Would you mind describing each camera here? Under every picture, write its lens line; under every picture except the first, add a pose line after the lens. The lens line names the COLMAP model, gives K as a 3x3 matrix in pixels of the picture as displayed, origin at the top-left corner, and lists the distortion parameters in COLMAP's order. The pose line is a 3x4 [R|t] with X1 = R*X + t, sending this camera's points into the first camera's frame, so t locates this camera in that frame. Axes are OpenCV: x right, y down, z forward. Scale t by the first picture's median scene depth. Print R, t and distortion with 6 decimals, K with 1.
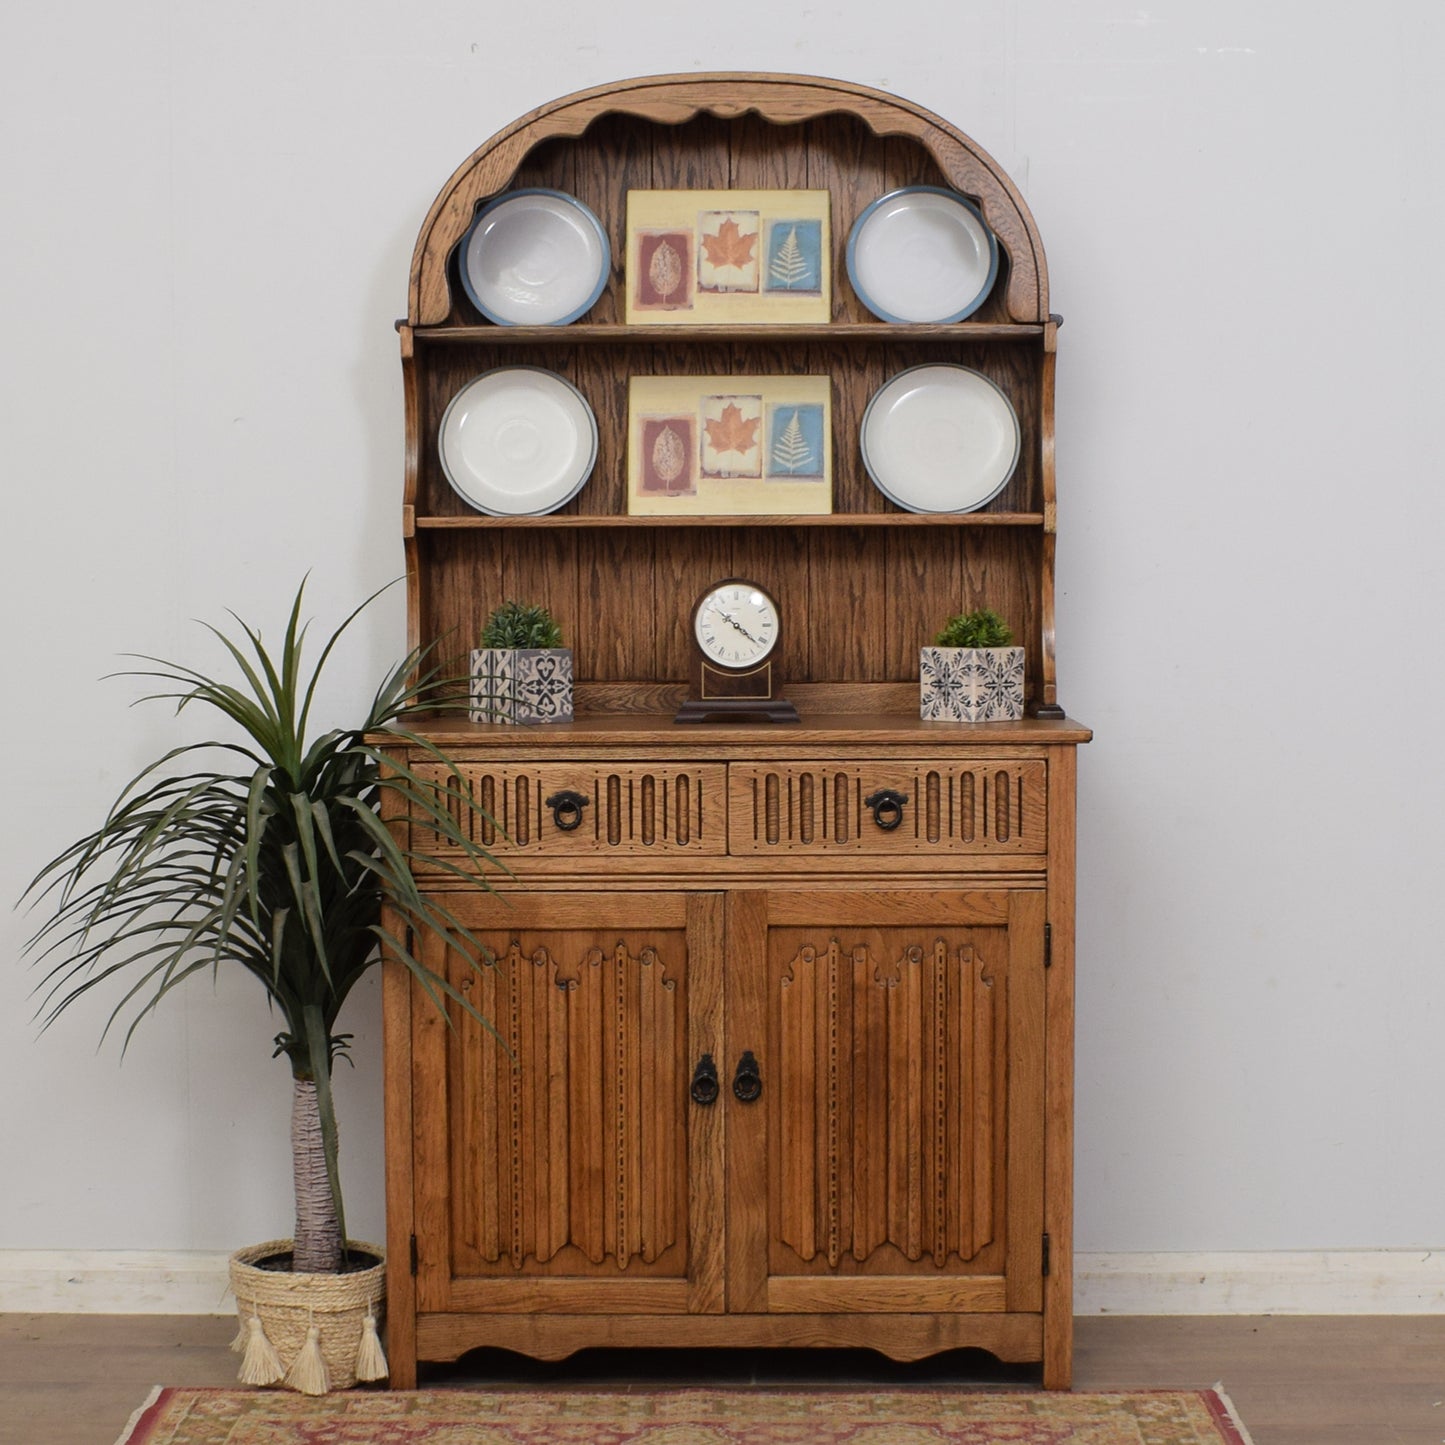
lens RADIAL K [[2932.2, 0, 735.7], [0, 2932.2, 845.8], [0, 0, 1]] dist [-0.101511, 0.000000]
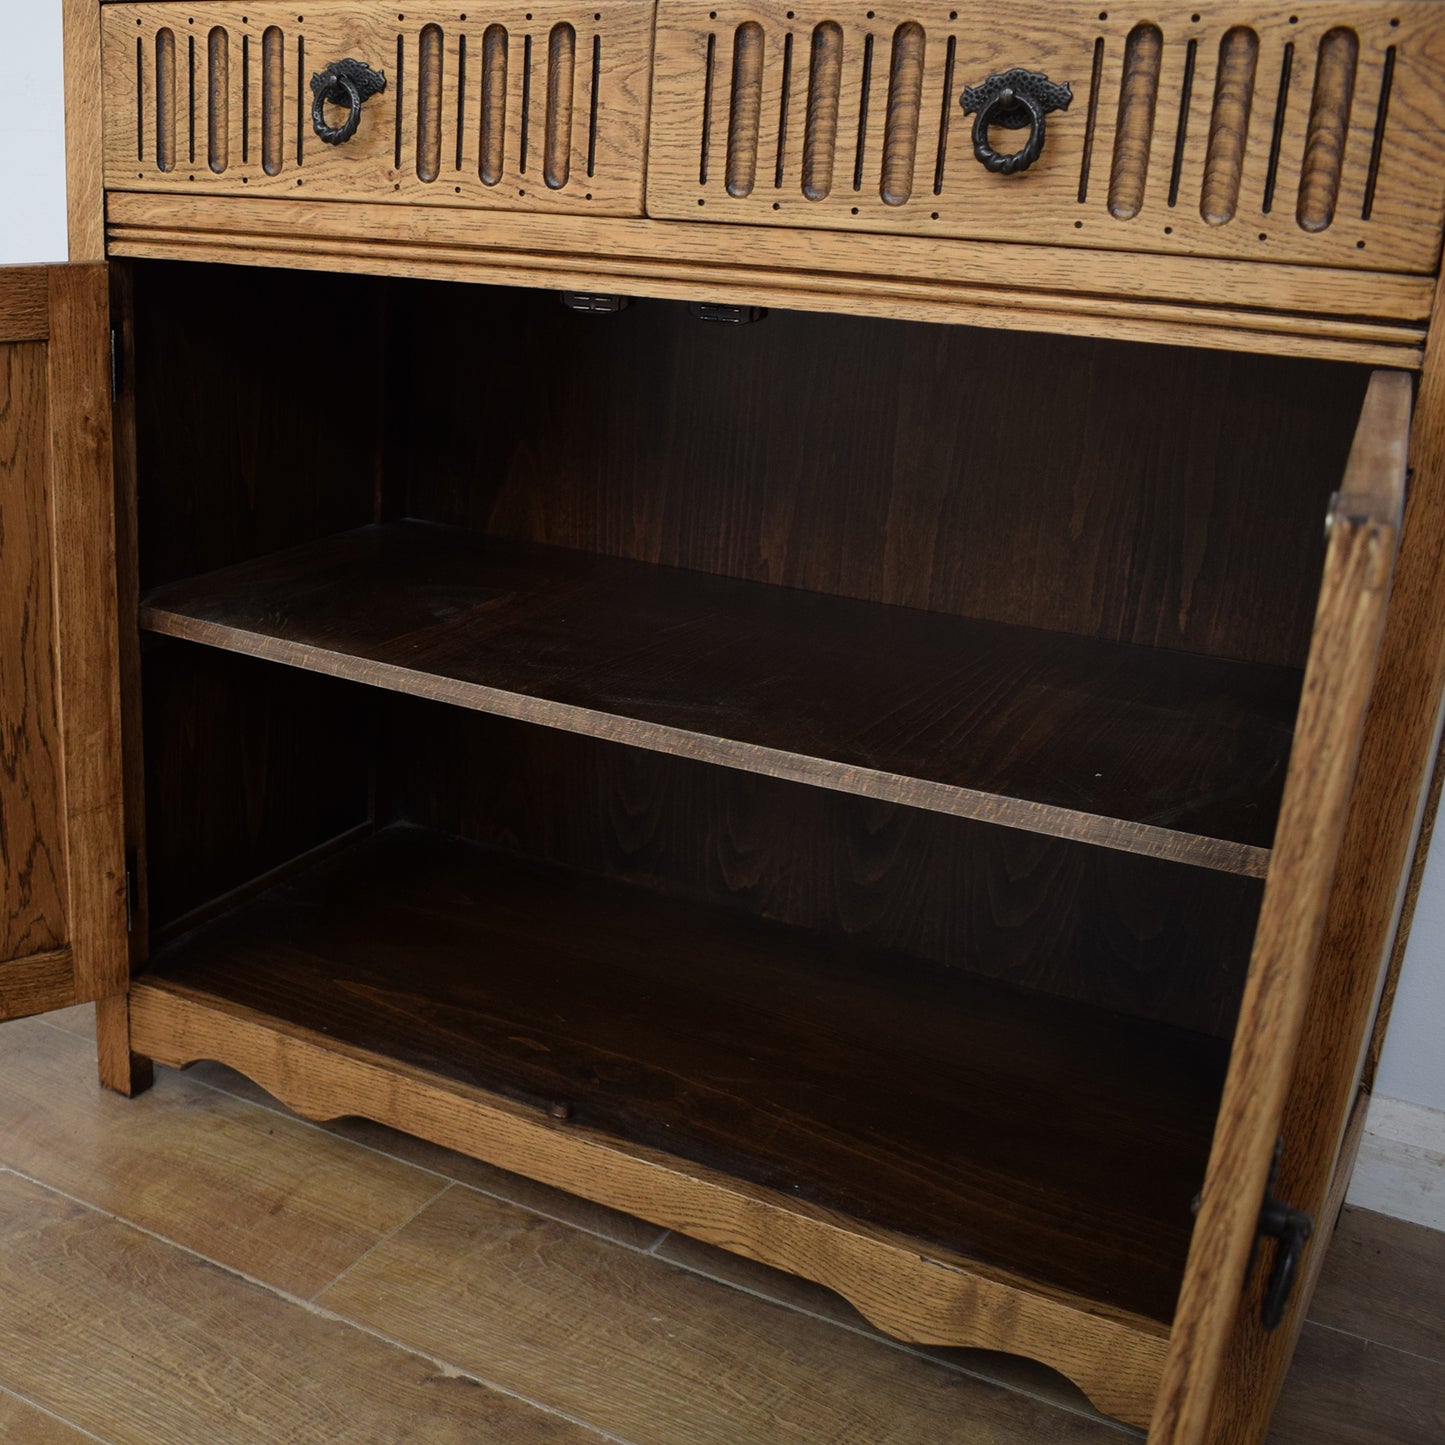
lens RADIAL K [[1818.2, 0, 397.3], [0, 1818.2, 776.7], [0, 0, 1]] dist [-0.085464, 0.000000]
pose [[0.843214, 0.207529, -0.495905, 0.116618], [-0.075781, 0.959156, 0.272539, 0.012792], [0.532210, -0.192228, 0.824500, 0.733196]]
